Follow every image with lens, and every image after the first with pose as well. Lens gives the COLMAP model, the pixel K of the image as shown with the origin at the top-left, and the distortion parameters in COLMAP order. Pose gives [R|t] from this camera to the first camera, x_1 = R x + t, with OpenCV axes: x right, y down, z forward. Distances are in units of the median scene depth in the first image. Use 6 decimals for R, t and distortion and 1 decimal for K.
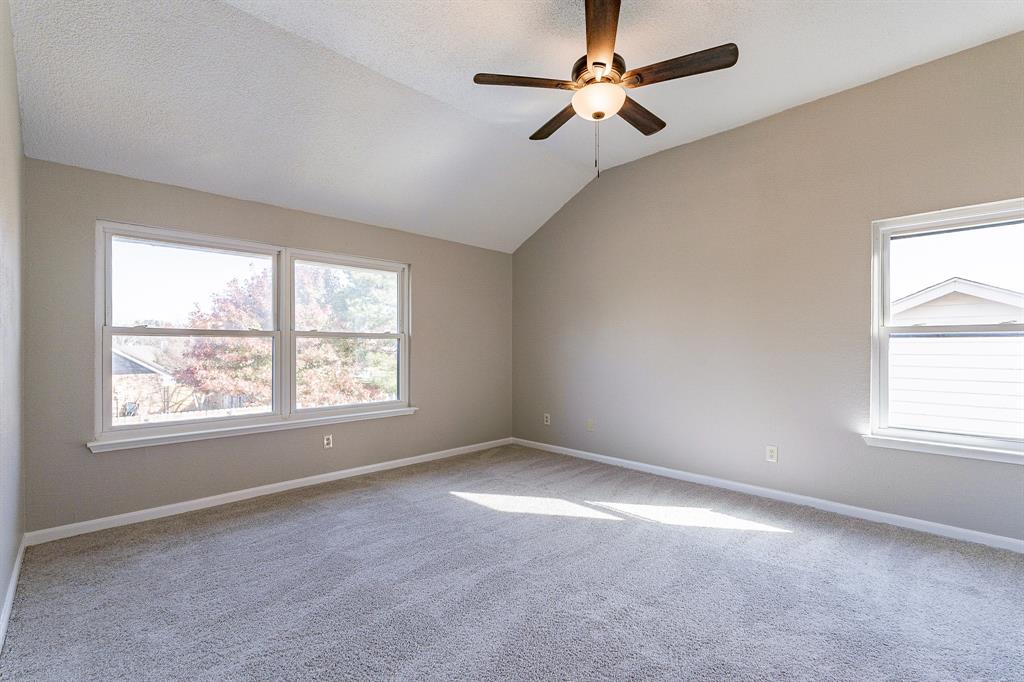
lens RADIAL K [[458.2, 0, 513.2], [0, 458.2, 350.2], [0, 0, 1]] dist [-0.001962, 0.000834]
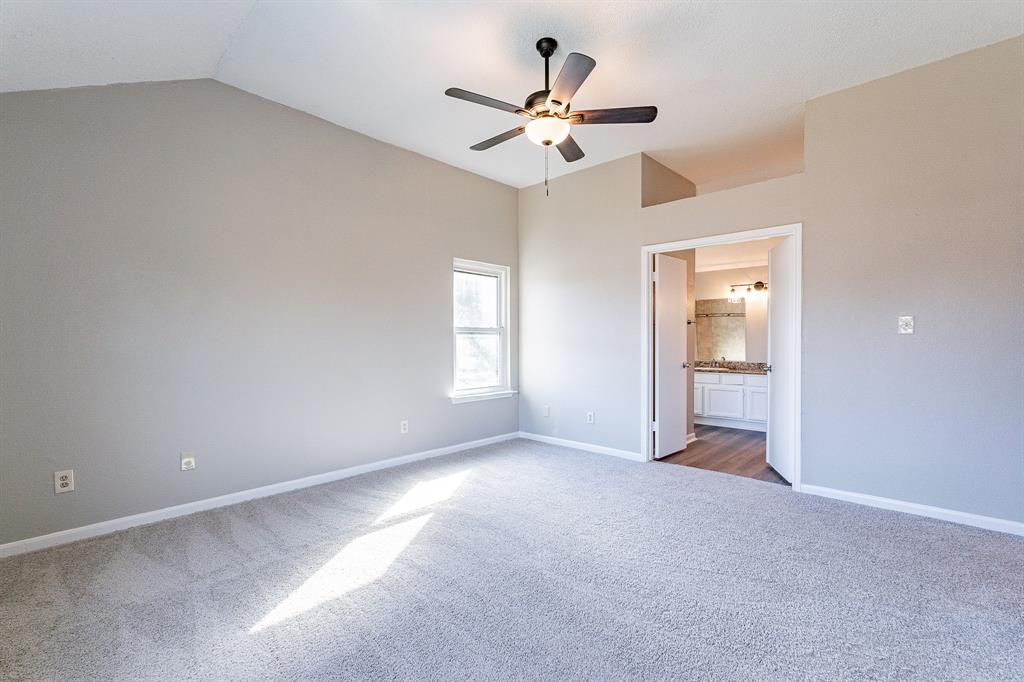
lens RADIAL K [[458.2, 0, 506.1], [0, 458.2, 339.4], [0, 0, 1]] dist [-0.001962, 0.000834]
pose [[-0.058829, 0.009680, 0.998221, -0.675606], [0.008859, 0.999919, -0.009175, 0.005864], [-0.998229, 0.008304, -0.058910, 0.799343]]
